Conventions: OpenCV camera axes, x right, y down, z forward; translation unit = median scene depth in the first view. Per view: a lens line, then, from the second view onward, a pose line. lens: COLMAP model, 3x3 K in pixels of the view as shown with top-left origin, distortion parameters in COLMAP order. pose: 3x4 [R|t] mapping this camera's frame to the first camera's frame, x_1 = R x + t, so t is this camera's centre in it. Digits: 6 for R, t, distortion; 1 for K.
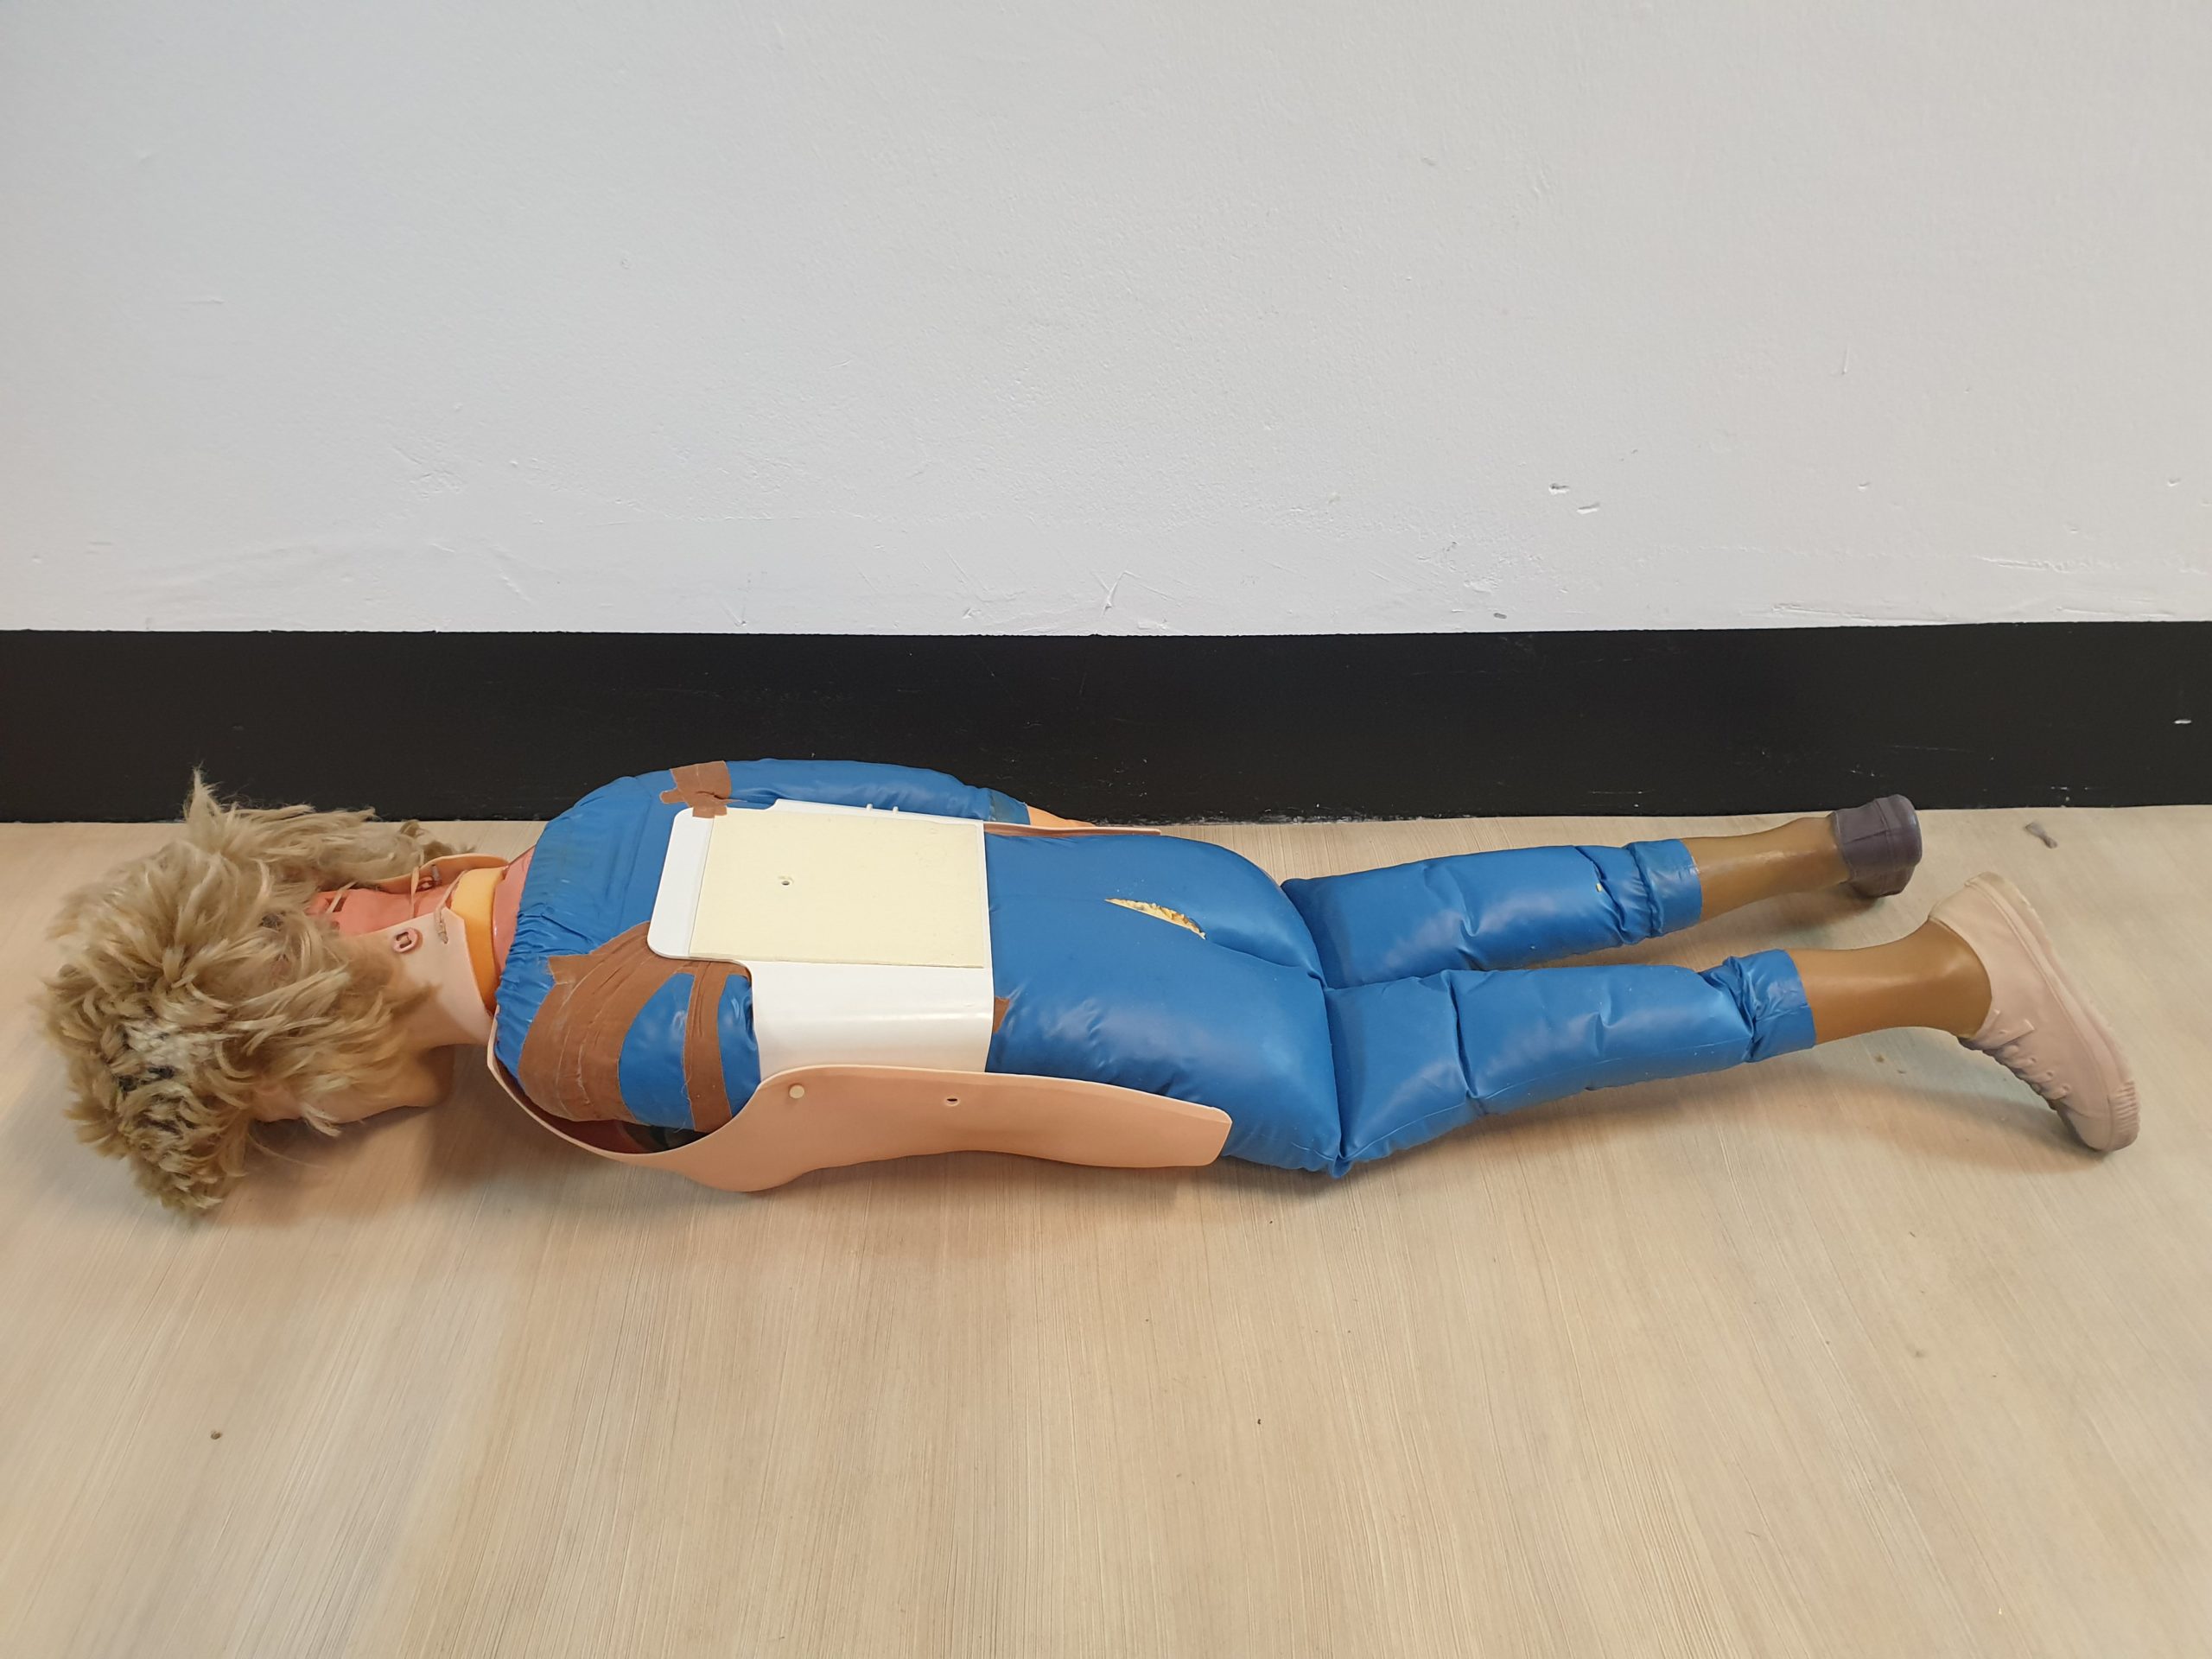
lens RADIAL K [[1805.5, 0, 1106.0], [0, 1805.5, 829.5], [0, 0, 1]] dist [-0.058692, 0.094745]
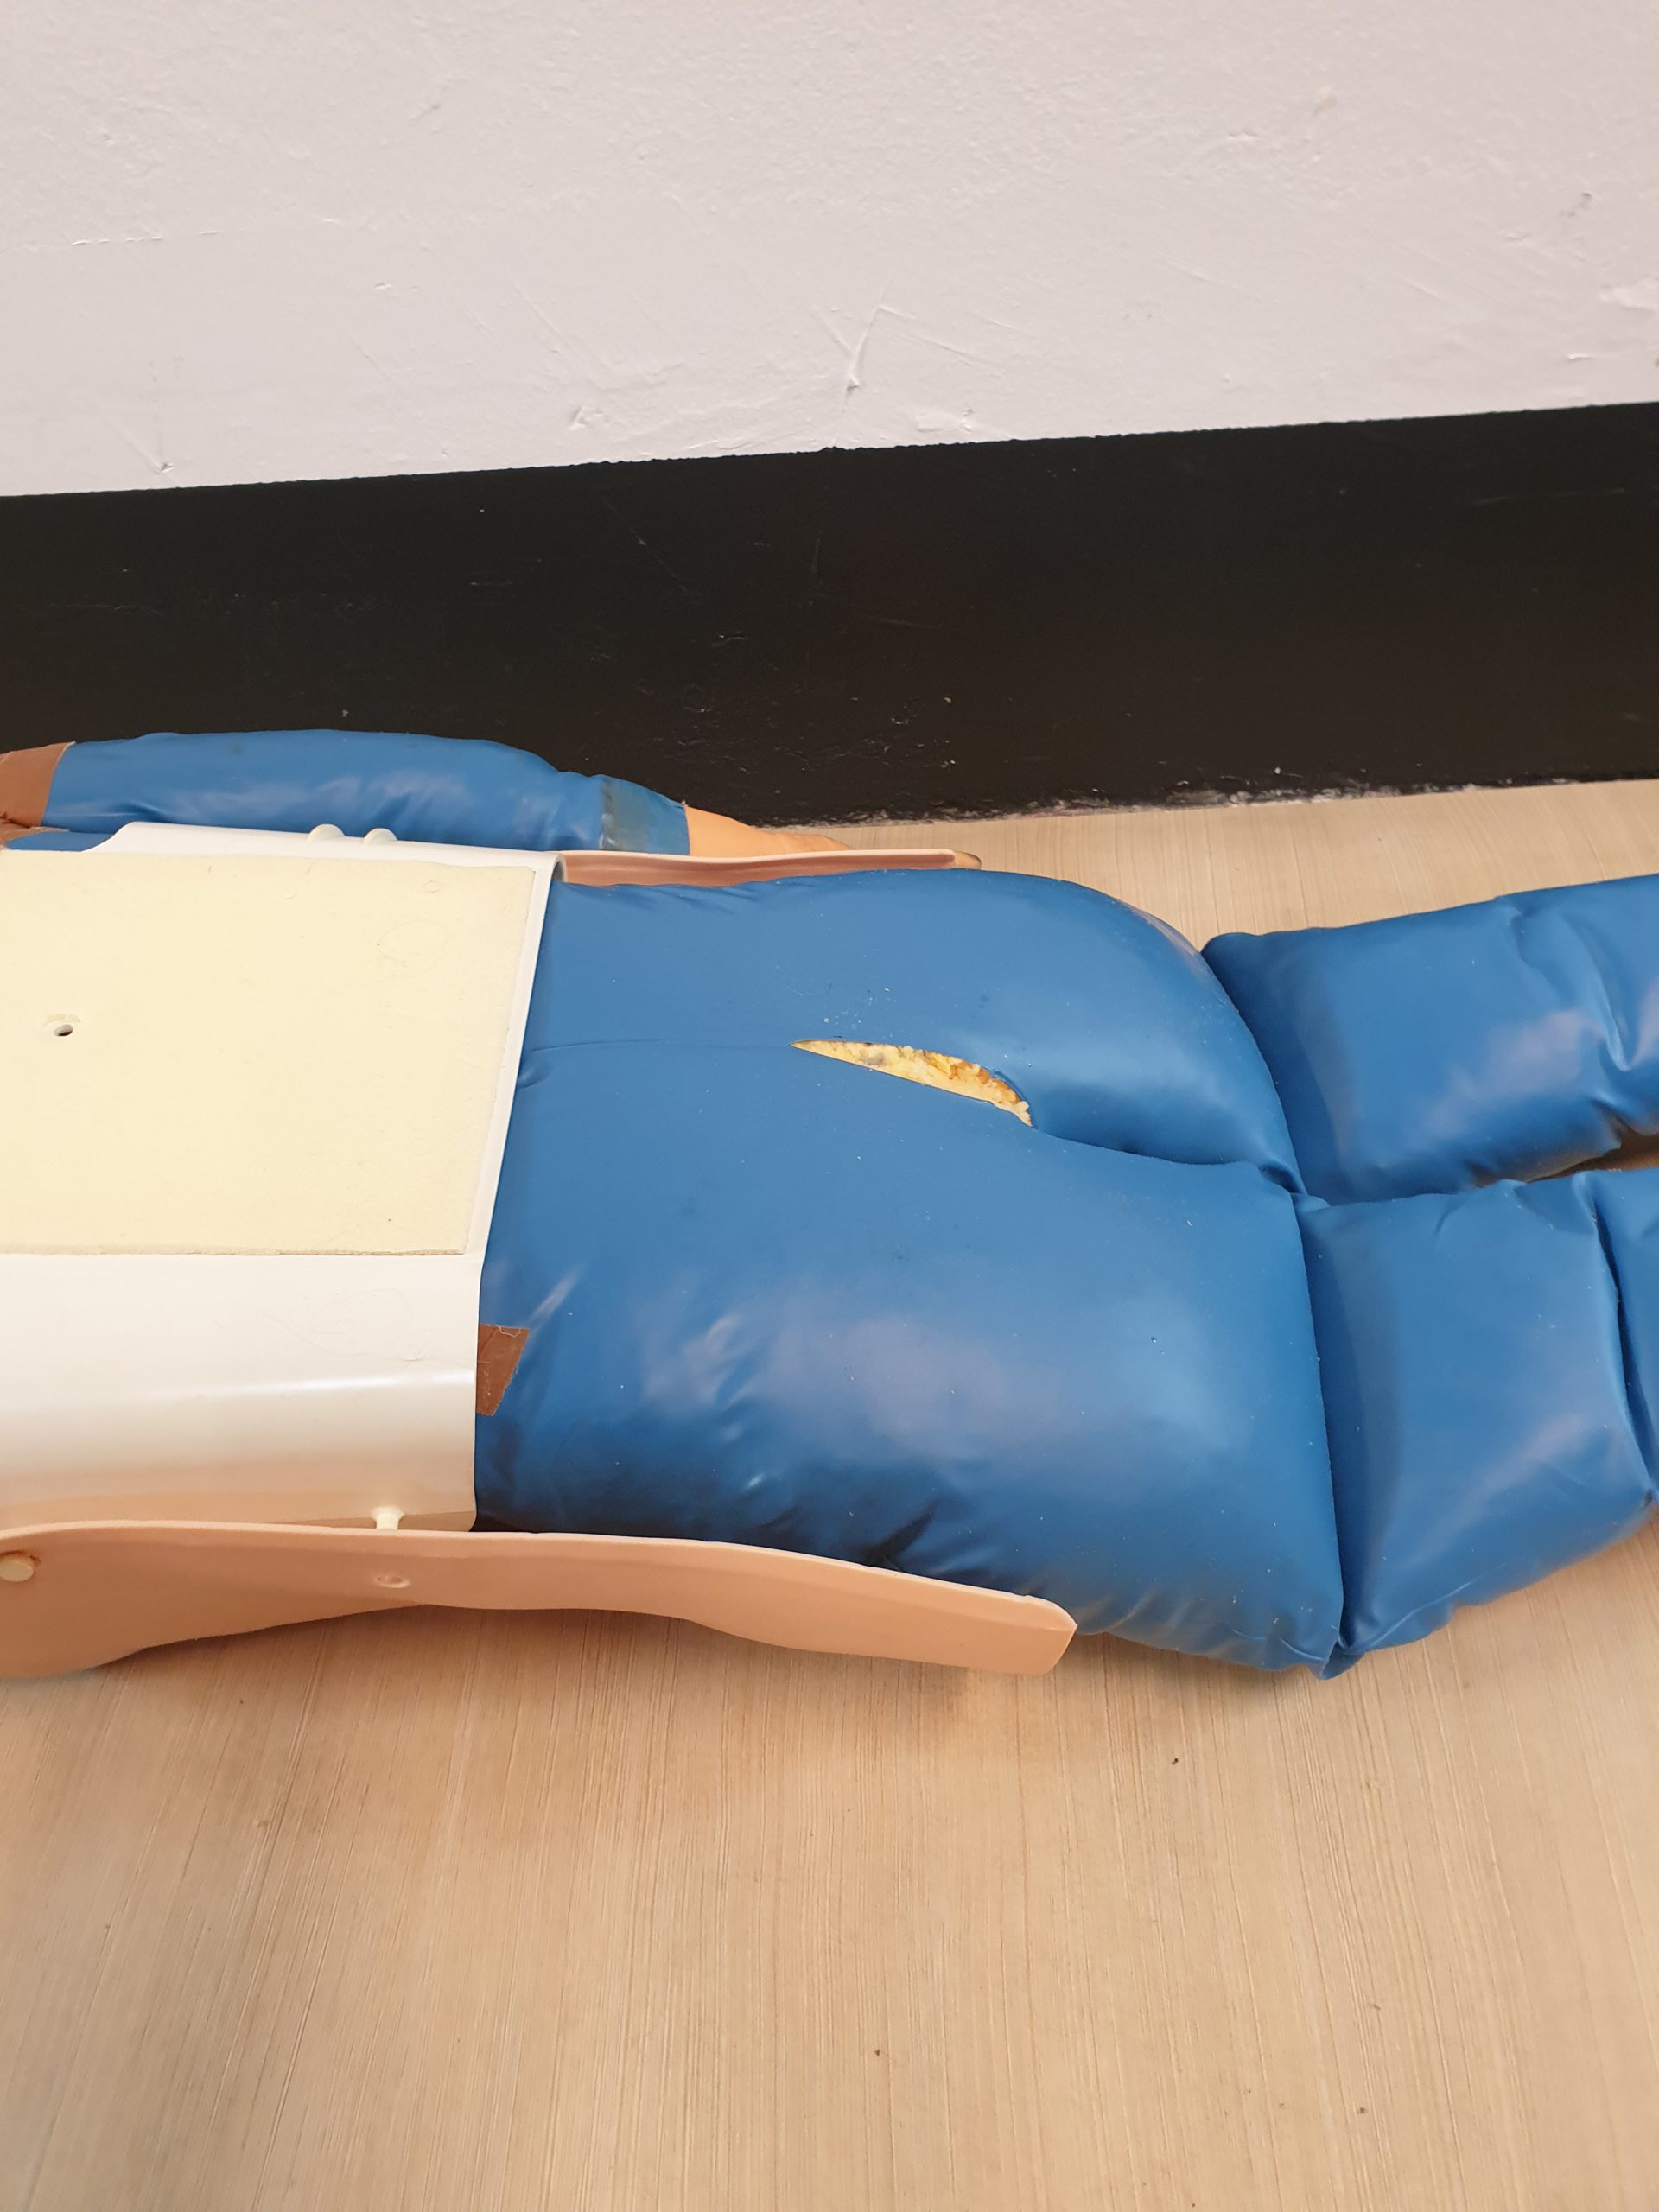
lens RADIAL K [[1816.6, 0, 802.1], [0, 1816.6, 1080.5], [0, 0, 1]] dist [-0.035432, 0.043643]
pose [[0.991851, -0.011144, -0.126912, 0.053865], [0.034042, 0.983128, 0.179724, -0.029552], [0.122768, -0.182580, 0.975496, 0.533089]]
